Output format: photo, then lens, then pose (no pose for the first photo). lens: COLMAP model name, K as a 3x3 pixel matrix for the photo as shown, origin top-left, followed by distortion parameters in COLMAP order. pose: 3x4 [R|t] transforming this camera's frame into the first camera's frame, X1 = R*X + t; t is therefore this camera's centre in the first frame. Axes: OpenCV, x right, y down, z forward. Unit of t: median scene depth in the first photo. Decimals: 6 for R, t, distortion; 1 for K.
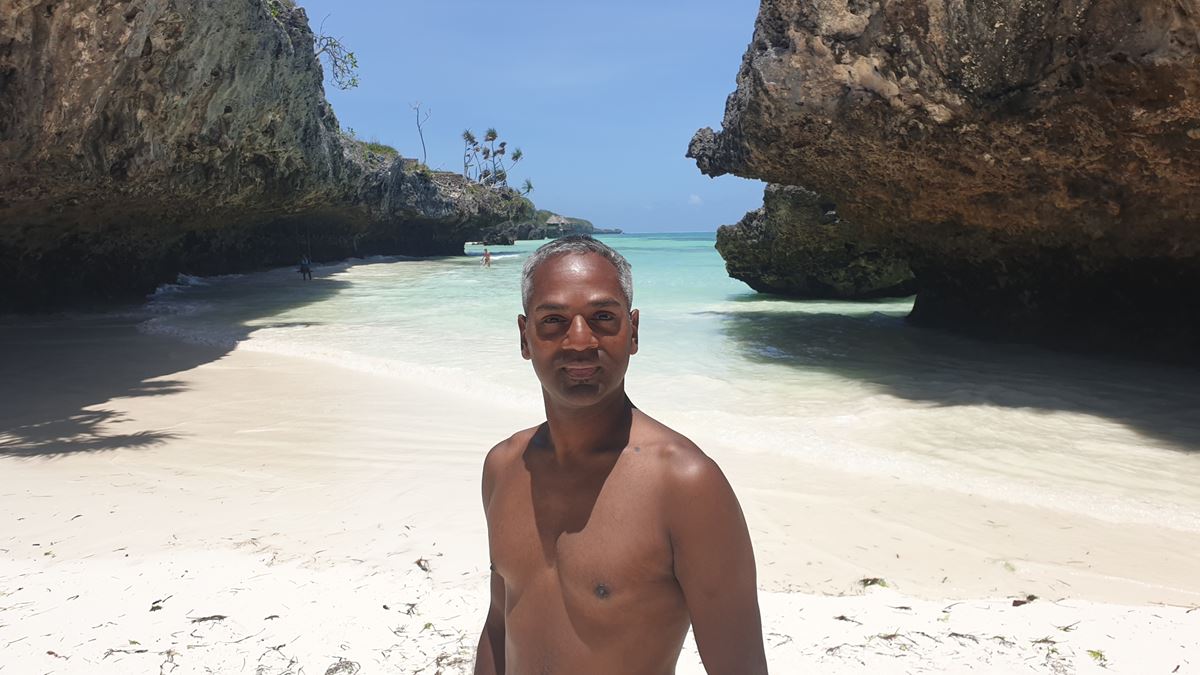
lens RADIAL K [[976.3, 0, 618.3], [0, 976.3, 338.5], [0, 0, 1]] dist [0.008289, 0.014976]
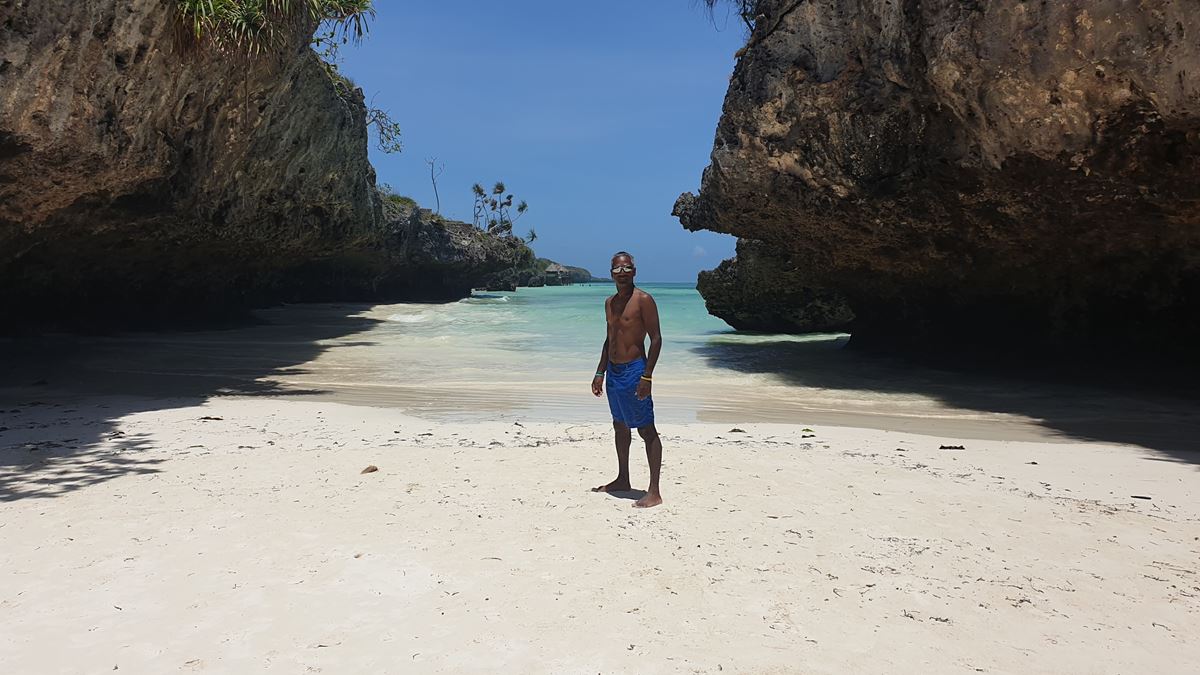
lens RADIAL K [[943.0, 0, 599.2], [0, 943.0, 307.3], [0, 0, 1]] dist [0.044127, 0.001348]
pose [[0.999707, 0.017558, -0.016681, -0.001158], [-0.018837, 0.996621, -0.079949, 0.028821], [0.015221, 0.080240, 0.996659, -0.187685]]
